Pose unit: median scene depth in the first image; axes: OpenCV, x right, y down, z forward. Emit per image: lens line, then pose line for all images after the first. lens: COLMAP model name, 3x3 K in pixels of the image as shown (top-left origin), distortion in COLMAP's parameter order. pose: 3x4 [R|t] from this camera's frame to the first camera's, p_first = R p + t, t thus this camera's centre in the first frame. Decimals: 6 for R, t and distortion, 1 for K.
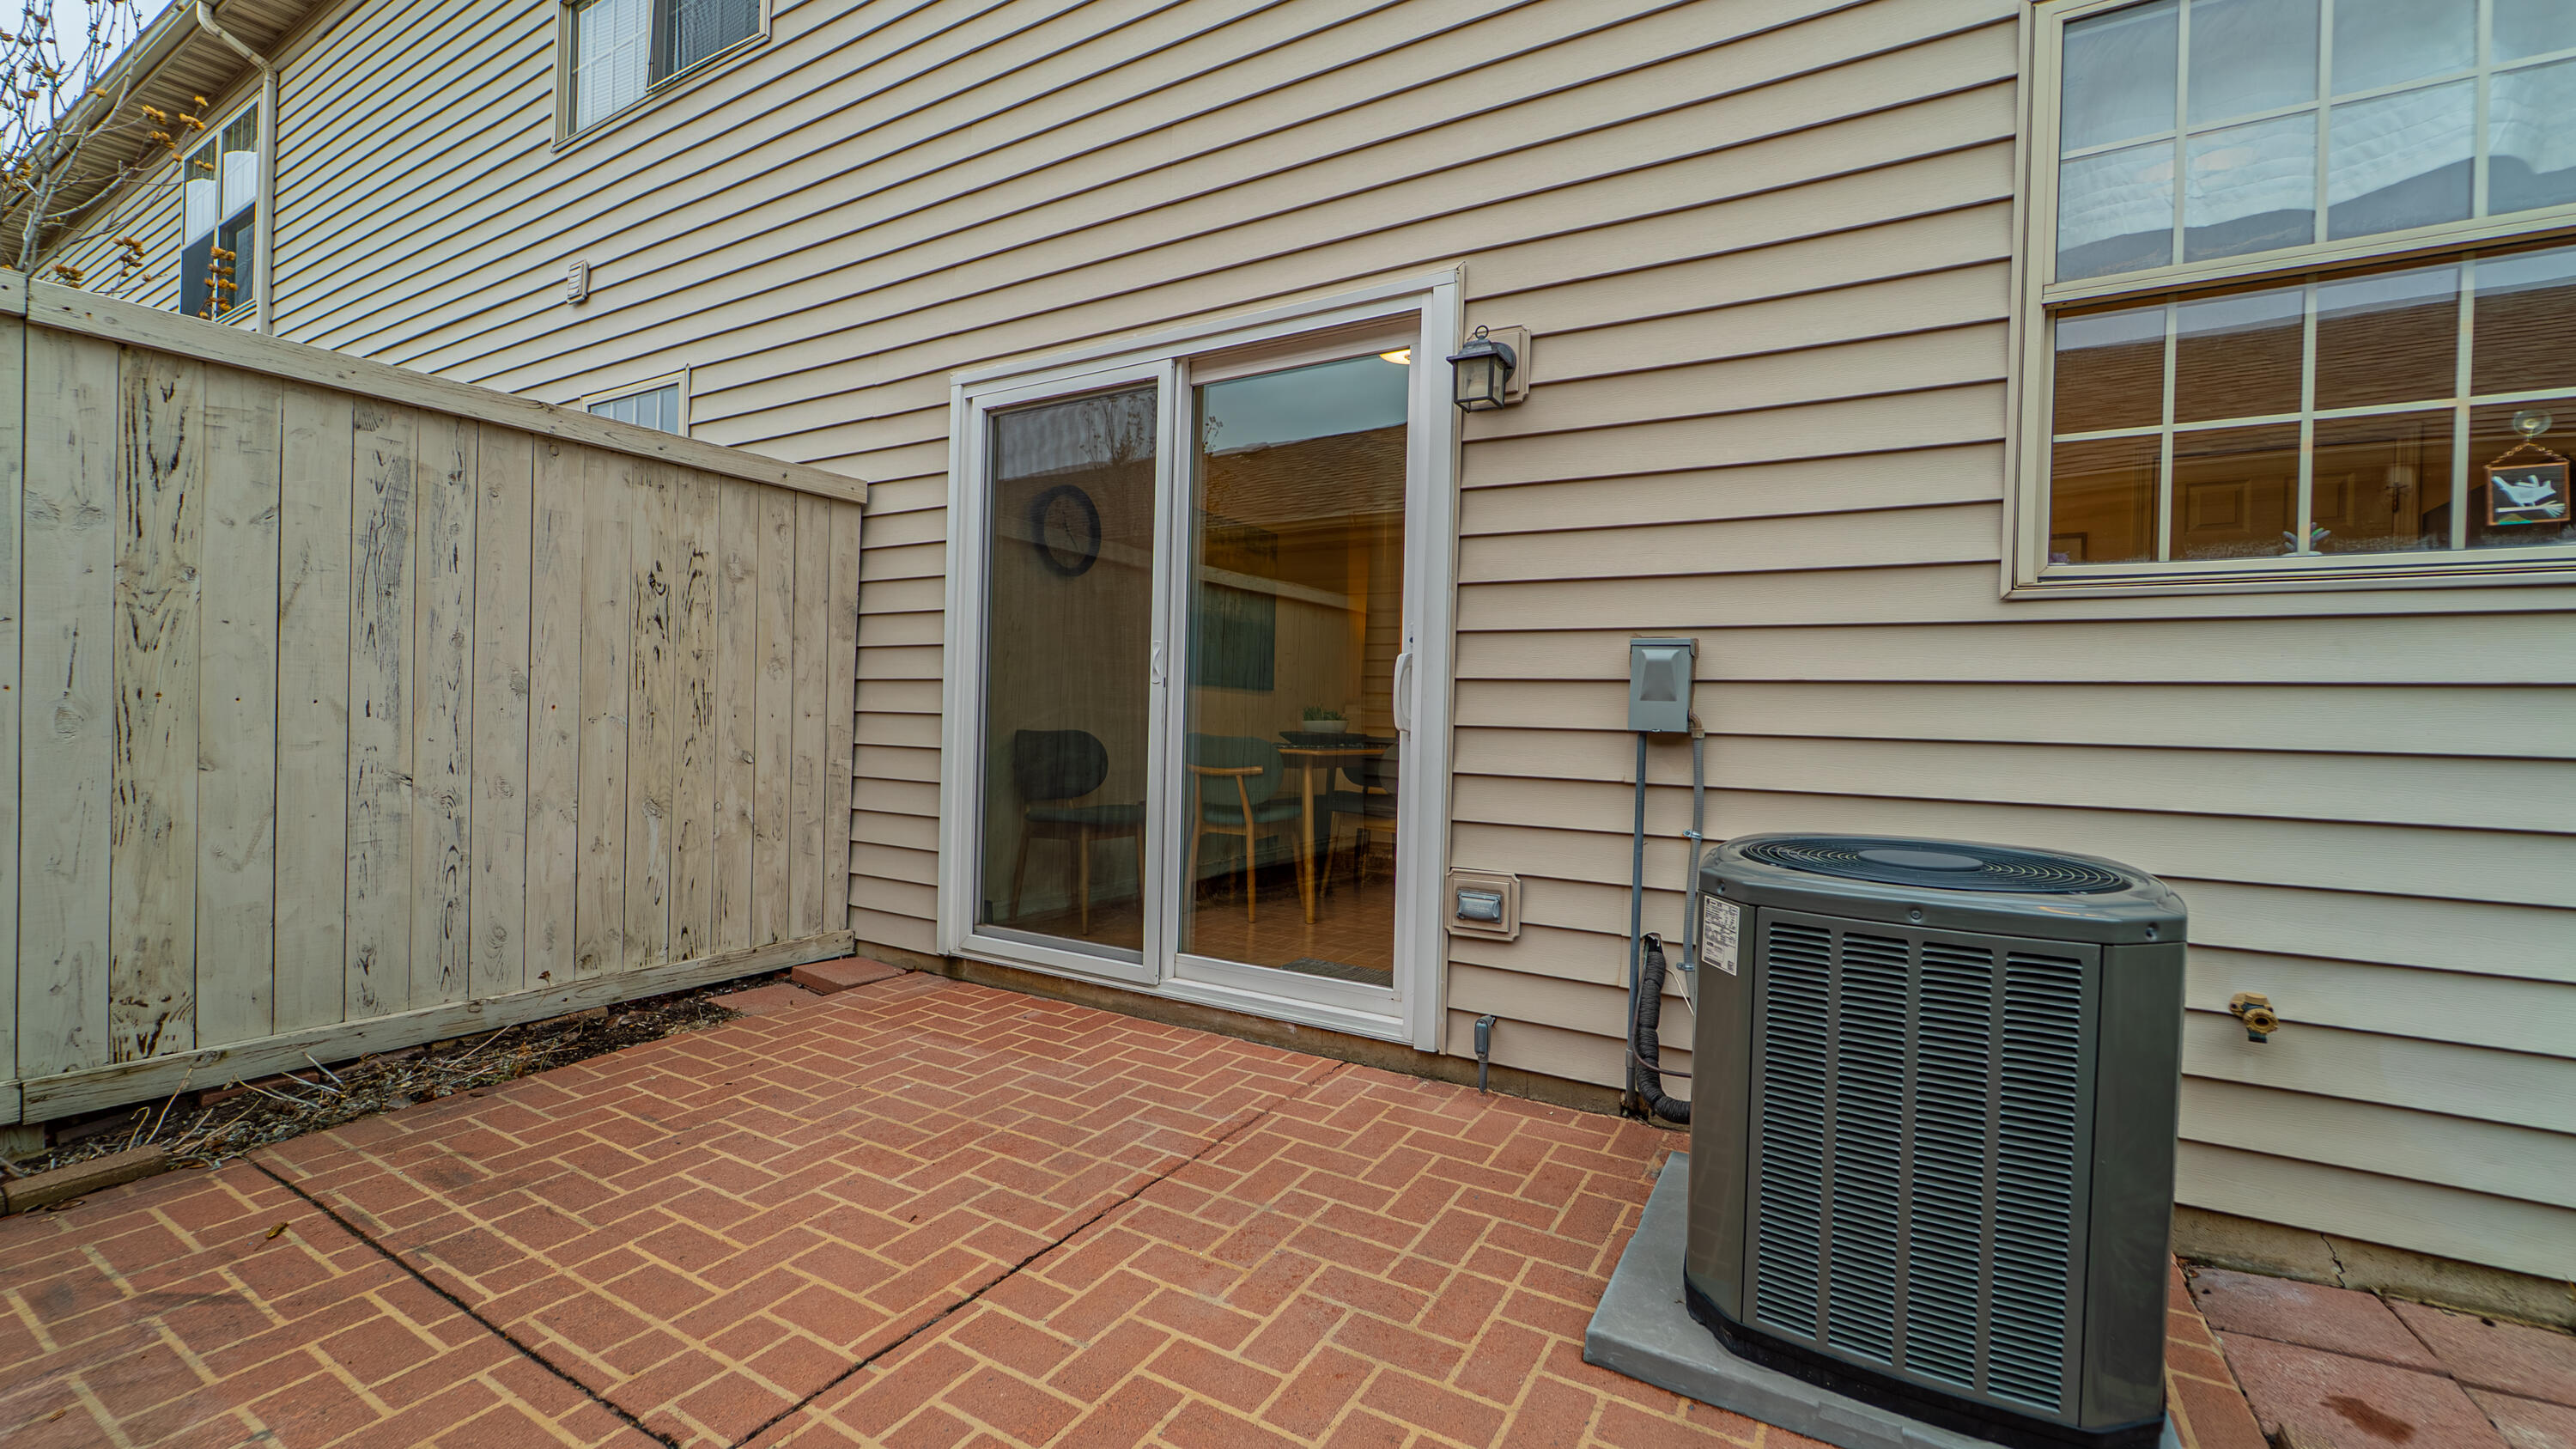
lens RADIAL K [[1033.1, 0, 1295.4], [0, 1033.1, 734.6], [0, 0, 1]] dist [-0.000191, -0.001471]
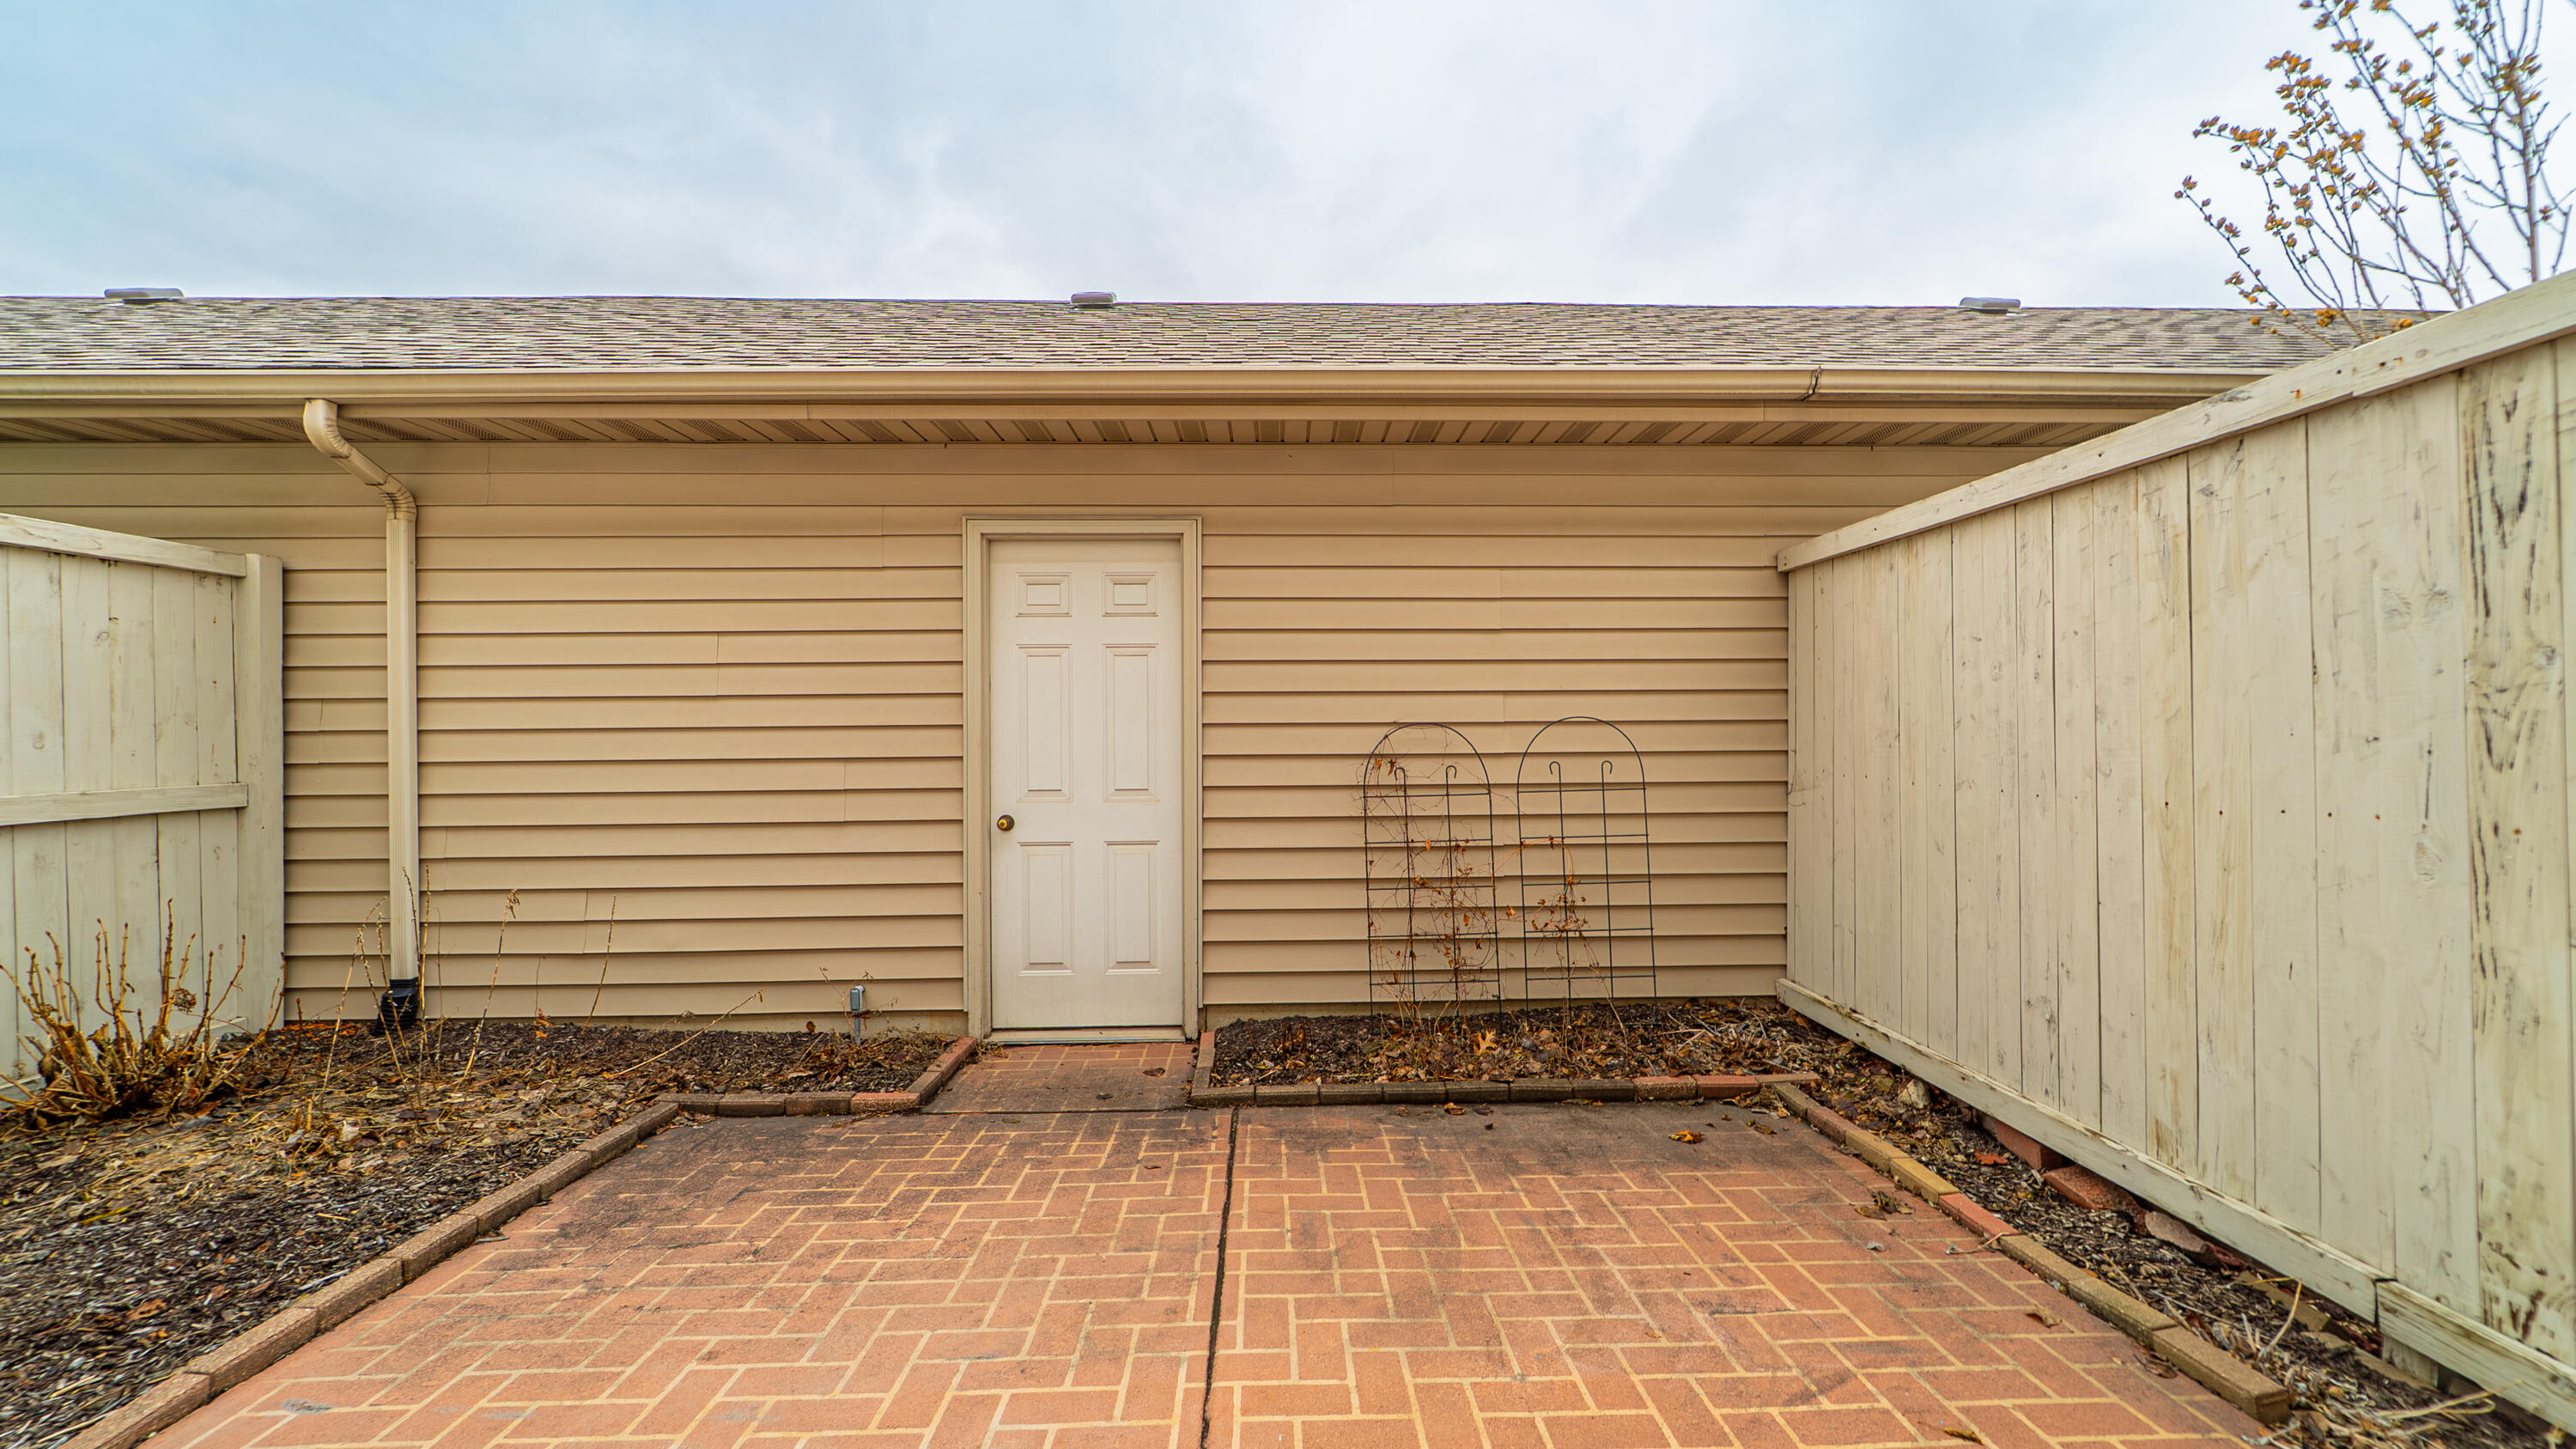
lens RADIAL K [[1033.1, 0, 1300.3], [0, 1033.1, 728.2], [0, 0, 1]] dist [-0.000191, -0.001471]
pose [[-0.847138, -0.022634, -0.530891, -0.013224], [-0.019360, 0.999744, -0.011731, -0.086632], [0.531020, 0.000341, -0.847359, 1.169825]]
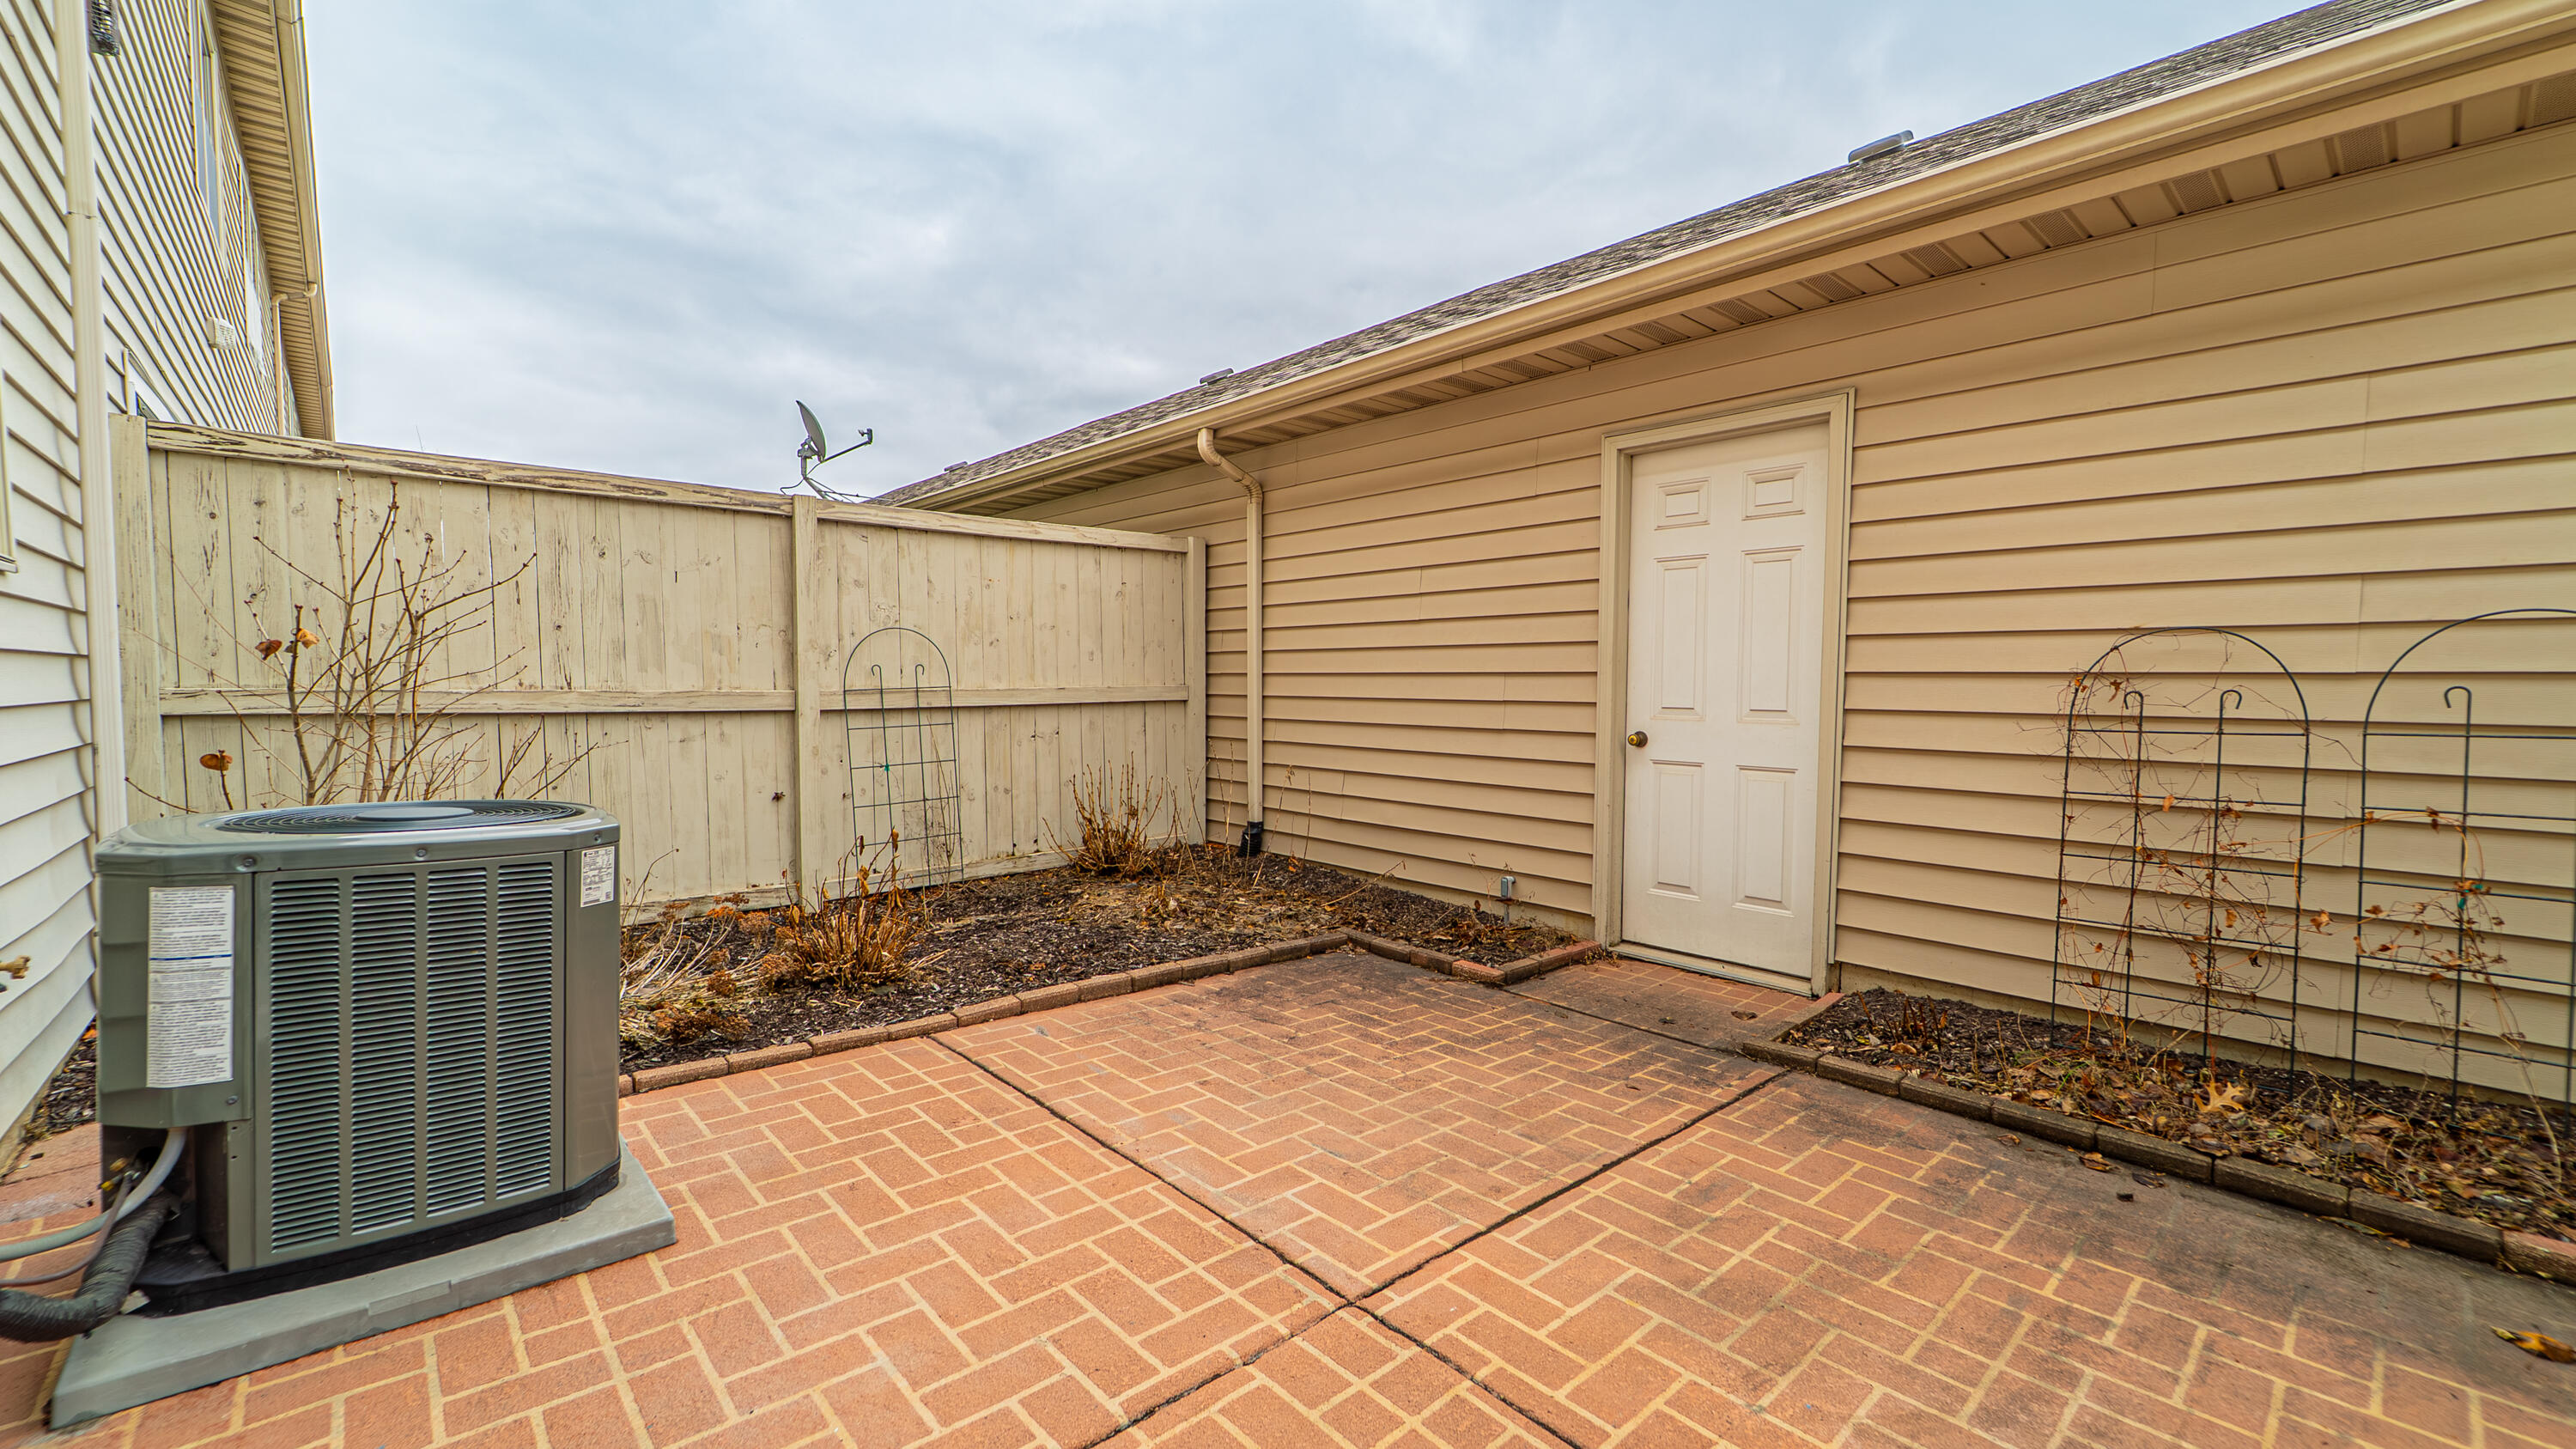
lens RADIAL K [[1033.1, 0, 1290.9], [0, 1033.1, 724.2], [0, 0, 1]] dist [-0.000191, -0.001471]
pose [[-0.952642, -0.043218, 0.301009, -0.485937], [-0.025158, 0.997657, 0.063620, -0.058976], [-0.303053, 0.053034, -0.951497, 1.263197]]
